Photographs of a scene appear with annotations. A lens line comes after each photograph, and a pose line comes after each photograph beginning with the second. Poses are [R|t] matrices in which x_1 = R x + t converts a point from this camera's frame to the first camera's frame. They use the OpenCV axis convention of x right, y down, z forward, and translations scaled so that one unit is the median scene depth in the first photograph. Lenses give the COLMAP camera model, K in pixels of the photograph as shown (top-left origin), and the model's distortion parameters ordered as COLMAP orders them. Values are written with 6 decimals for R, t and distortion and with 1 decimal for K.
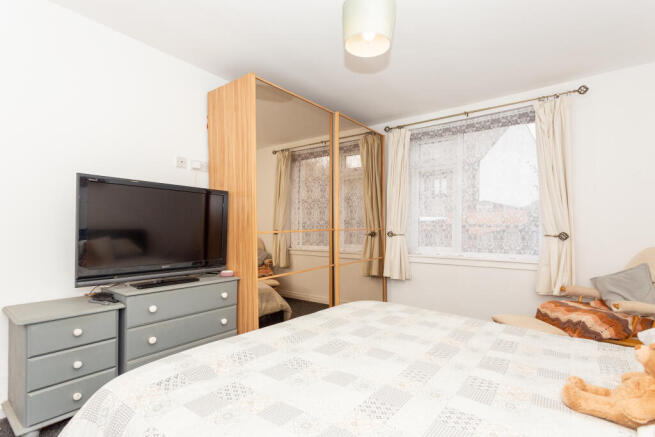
lens RADIAL K [[317.0, 0, 325.8], [0, 317.0, 230.4], [0, 0, 1]] dist [0.029606, -0.000034]
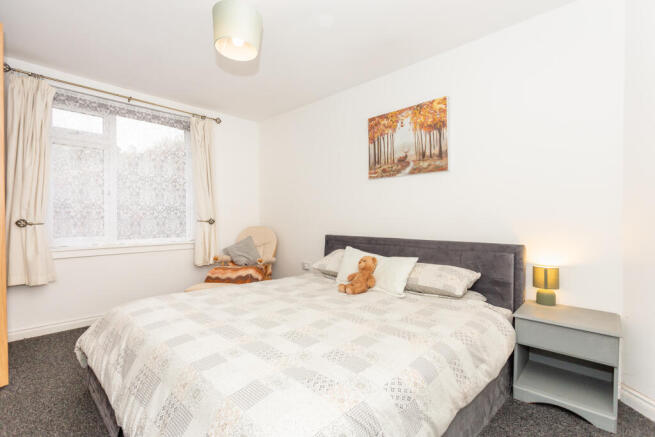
lens RADIAL K [[311.5, 0, 327.5], [0, 311.5, 218.5], [0, 0, 1]] dist [-0.000718, -0.000460]
pose [[0.120653, -0.006441, 0.992674, -0.469284], [0.001671, 0.999979, 0.006285, -0.001022], [-0.992693, 0.000901, 0.120661, 0.297608]]
